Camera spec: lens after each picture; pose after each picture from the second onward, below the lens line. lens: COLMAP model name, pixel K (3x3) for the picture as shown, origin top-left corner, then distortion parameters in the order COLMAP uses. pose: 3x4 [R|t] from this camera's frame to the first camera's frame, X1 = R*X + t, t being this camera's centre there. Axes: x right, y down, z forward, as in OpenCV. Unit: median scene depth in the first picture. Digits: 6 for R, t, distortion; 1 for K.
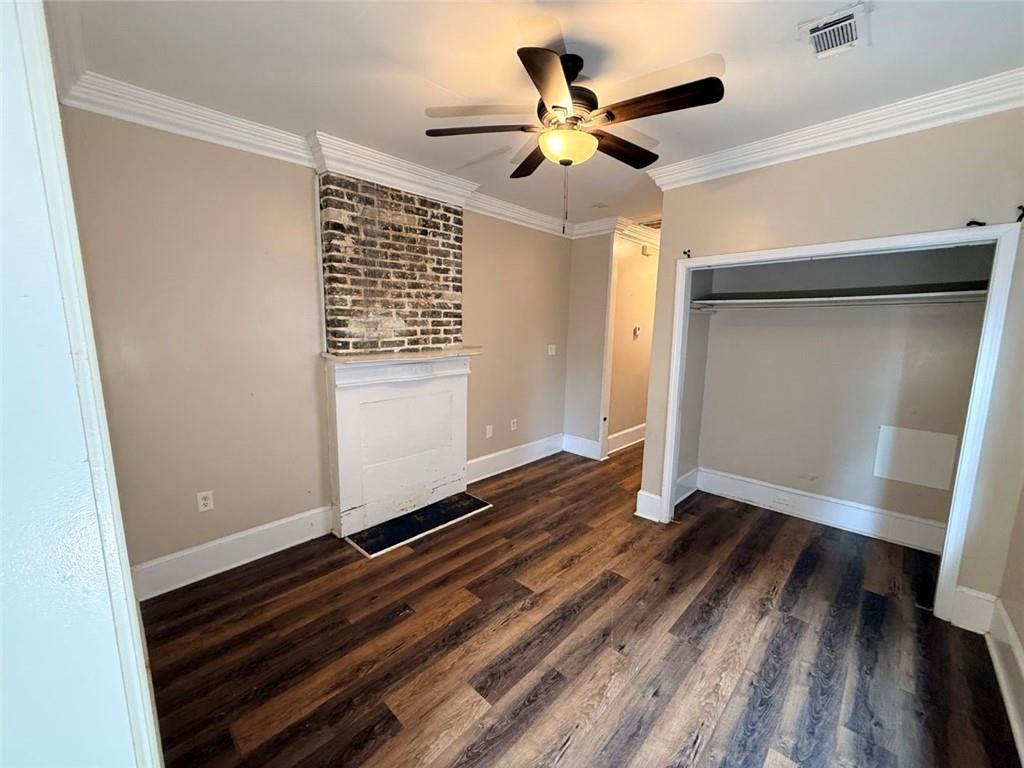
lens RADIAL K [[408.4, 0, 509.3], [0, 408.4, 384.3], [0, 0, 1]] dist [0.001461, -0.000157]
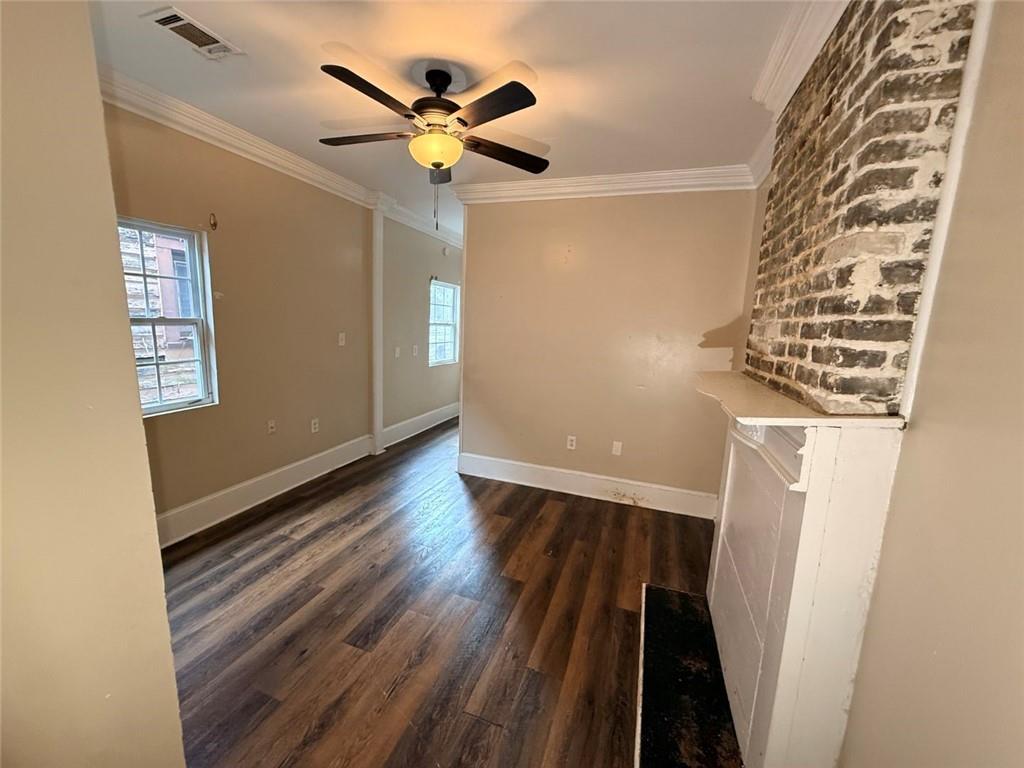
lens RADIAL K [[408.4, 0, 509.3], [0, 408.4, 384.3], [0, 0, 1]] dist [0.001461, -0.000157]
pose [[-0.907857, 0.016528, -0.418954, 0.340984], [-0.115442, 0.950748, 0.287665, -0.250109], [0.403075, 0.309523, -0.861235, 1.722633]]
